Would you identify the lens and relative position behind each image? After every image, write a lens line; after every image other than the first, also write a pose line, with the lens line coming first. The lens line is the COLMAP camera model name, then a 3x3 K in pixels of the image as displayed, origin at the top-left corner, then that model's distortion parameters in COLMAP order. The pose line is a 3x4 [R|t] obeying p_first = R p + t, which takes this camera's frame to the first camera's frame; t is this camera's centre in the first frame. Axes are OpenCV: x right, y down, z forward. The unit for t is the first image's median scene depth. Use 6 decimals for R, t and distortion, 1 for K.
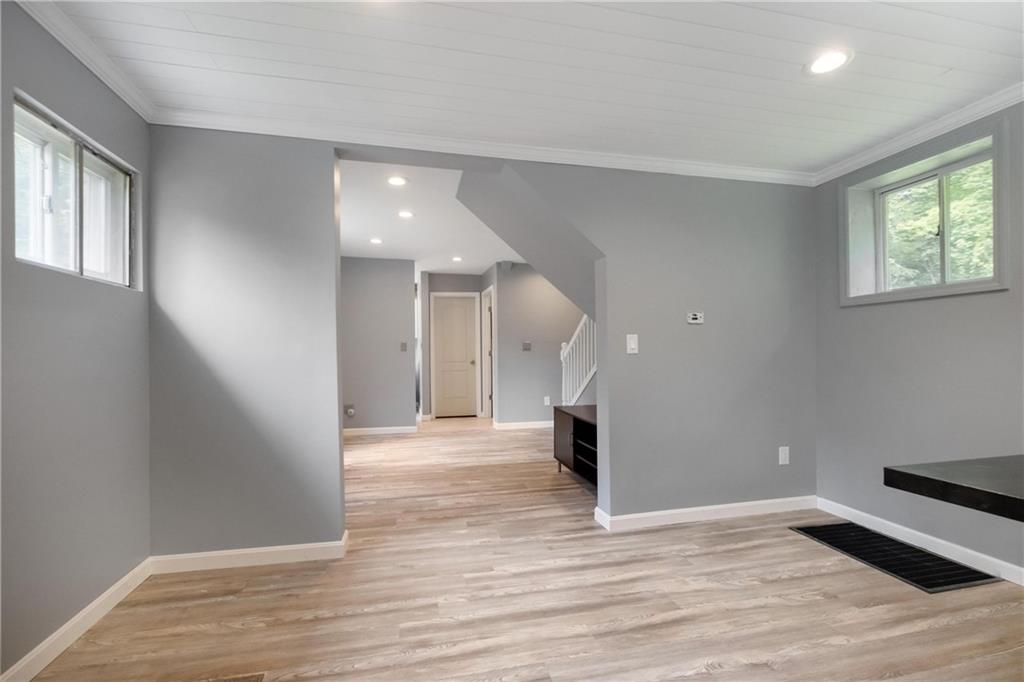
lens RADIAL K [[455.7, 0, 509.8], [0, 455.7, 343.4], [0, 0, 1]] dist [-0.001664, 0.001397]
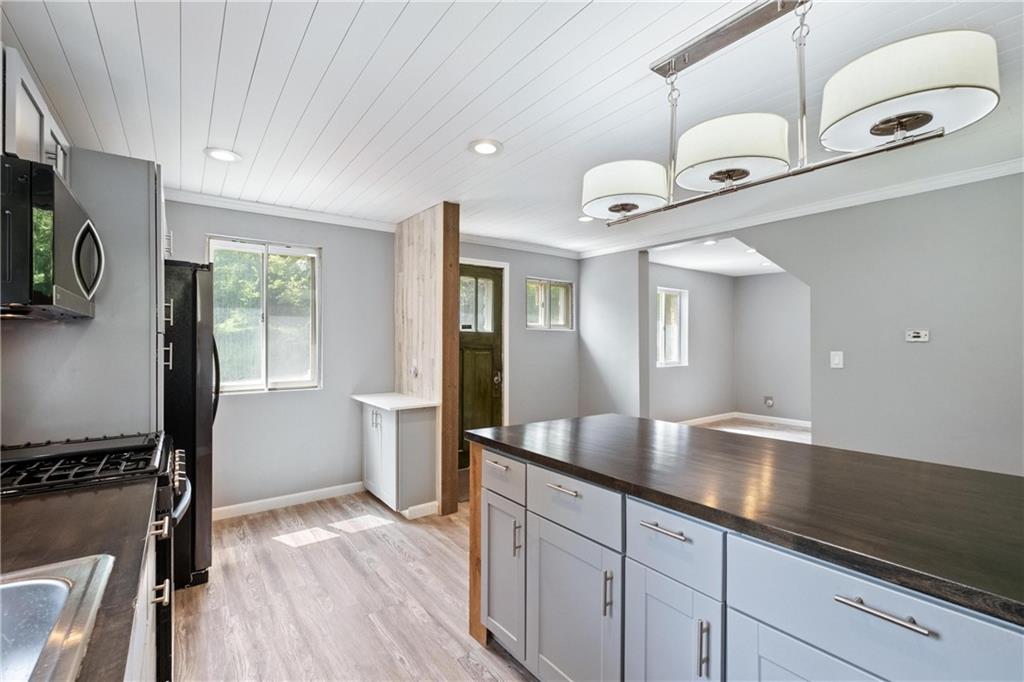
lens RADIAL K [[455.7, 0, 511.0], [0, 455.7, 343.2], [0, 0, 1]] dist [-0.001664, 0.001397]
pose [[0.406506, 0.009355, -0.913600, 0.871669], [0.011926, 0.999808, 0.015544, -0.060155], [0.913570, -0.017214, 0.406317, -0.196286]]
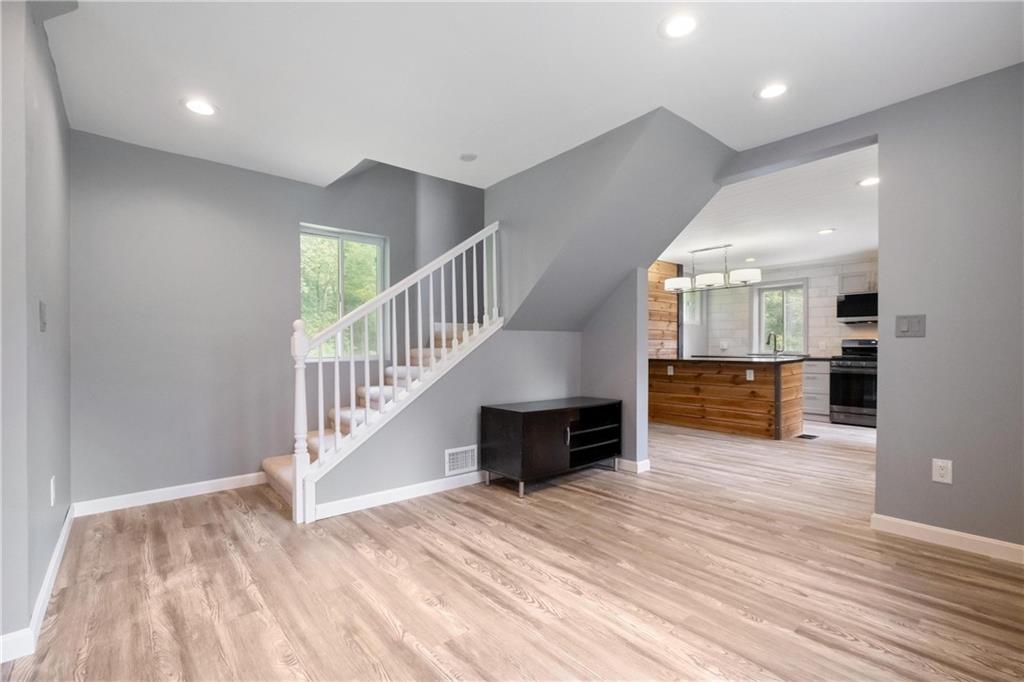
lens RADIAL K [[455.7, 0, 510.2], [0, 455.7, 344.5], [0, 0, 1]] dist [-0.001664, 0.001397]
pose [[-0.461052, 0.013943, 0.887263, -0.711040], [-0.007726, 0.999776, -0.019725, 0.054830], [-0.887339, -0.015949, -0.460841, 1.752670]]
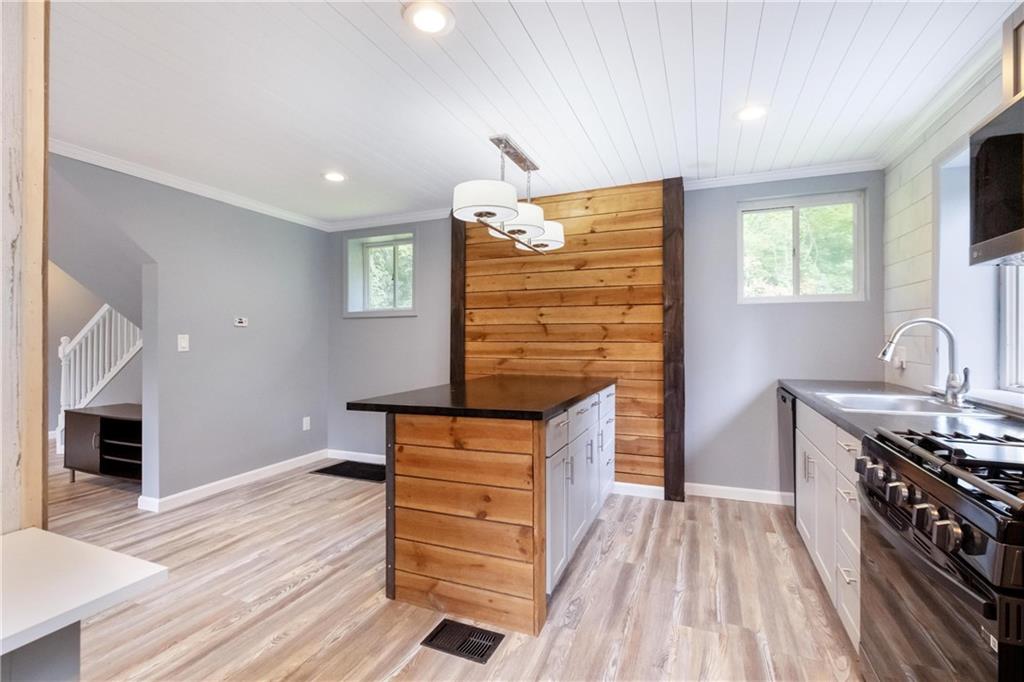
lens RADIAL K [[455.7, 0, 509.7], [0, 455.7, 340.2], [0, 0, 1]] dist [-0.001664, 0.001397]
pose [[0.573254, 0.004826, 0.819364, -0.174723], [-0.015689, 0.999864, 0.005087, -0.021470], [-0.819228, -0.015772, 0.573252, -0.286825]]
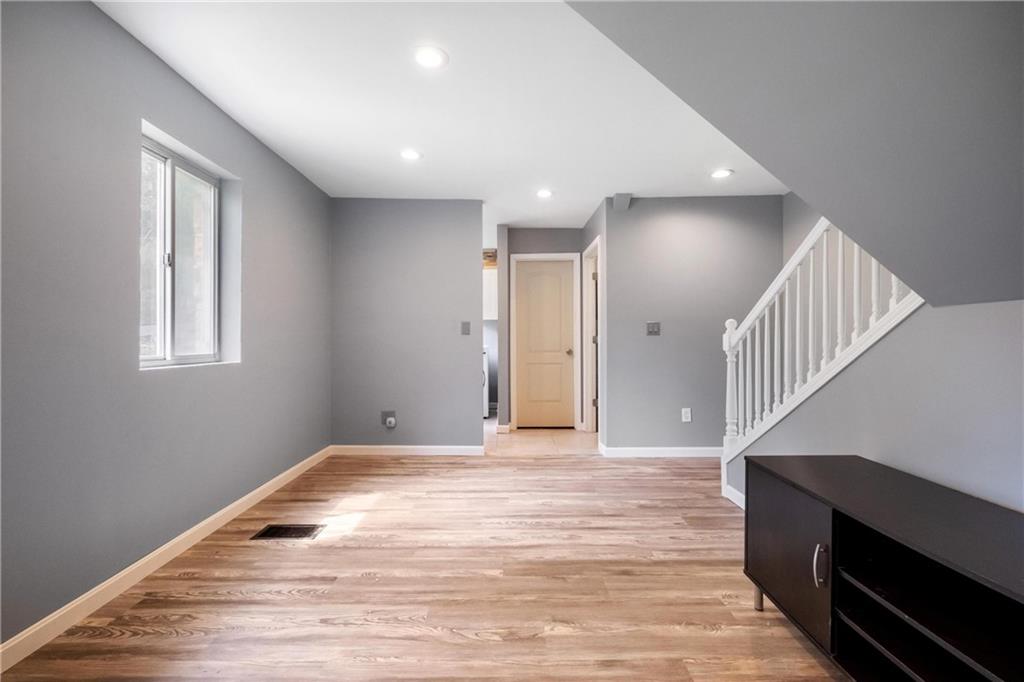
lens RADIAL K [[455.7, 0, 508.9], [0, 455.7, 342.4], [0, 0, 1]] dist [-0.001664, 0.001397]
pose [[0.974782, 0.008525, -0.222996, -0.035895], [-0.003646, 0.999745, 0.022282, 0.025807], [0.223129, -0.020907, 0.974565, 0.682289]]
